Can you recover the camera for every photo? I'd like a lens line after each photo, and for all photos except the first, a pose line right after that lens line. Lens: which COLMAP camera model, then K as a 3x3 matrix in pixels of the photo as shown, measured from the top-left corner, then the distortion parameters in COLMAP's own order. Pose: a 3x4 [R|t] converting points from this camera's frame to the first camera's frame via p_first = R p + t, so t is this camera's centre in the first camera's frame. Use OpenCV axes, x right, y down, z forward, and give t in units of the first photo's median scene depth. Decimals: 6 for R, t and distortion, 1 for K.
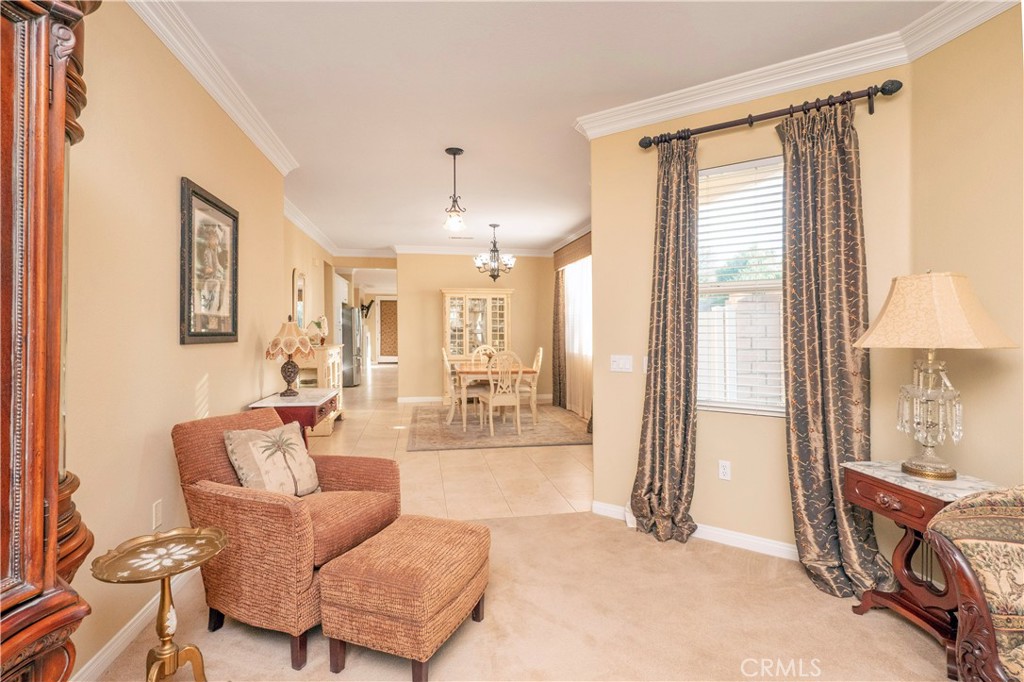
lens RADIAL K [[521.3, 0, 512.0], [0, 521.3, 341.0], [0, 0, 1]] dist [-0.000093, 0.000099]
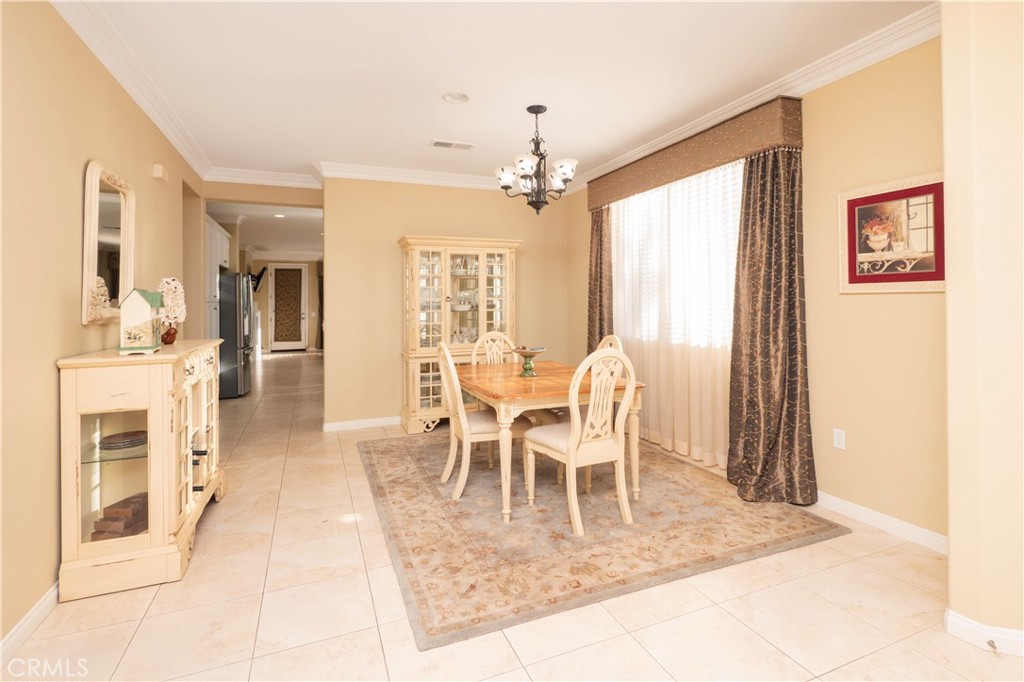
lens RADIAL K [[503.8, 0, 522.1], [0, 503.8, 299.4], [0, 0, 1]] dist [-0.001085, 0.000412]
pose [[0.974461, -0.011182, 0.224277, -0.127601], [0.018226, 0.999403, -0.029361, -0.009473], [-0.223815, 0.032698, 0.974083, 0.391660]]
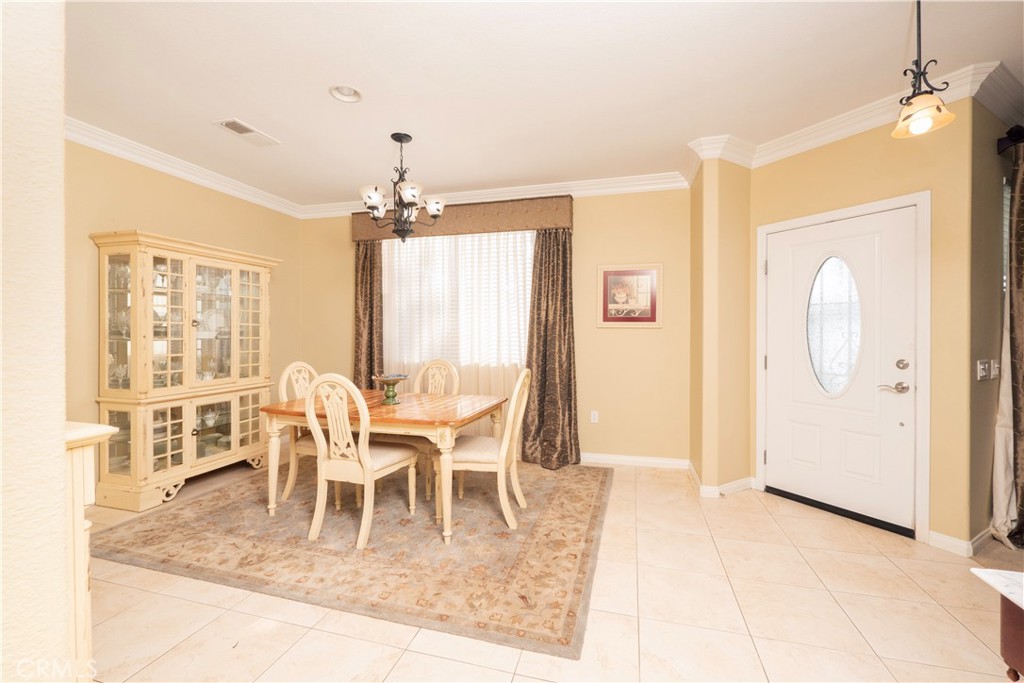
lens RADIAL K [[429.0, 0, 513.9], [0, 429.0, 335.0], [0, 0, 1]] dist [-0.002727, -0.000070]
pose [[0.422851, -0.008523, 0.906159, -0.299471], [0.017865, 0.999840, 0.001068, -0.013267], [-0.906023, 0.015737, 0.422936, 0.549280]]
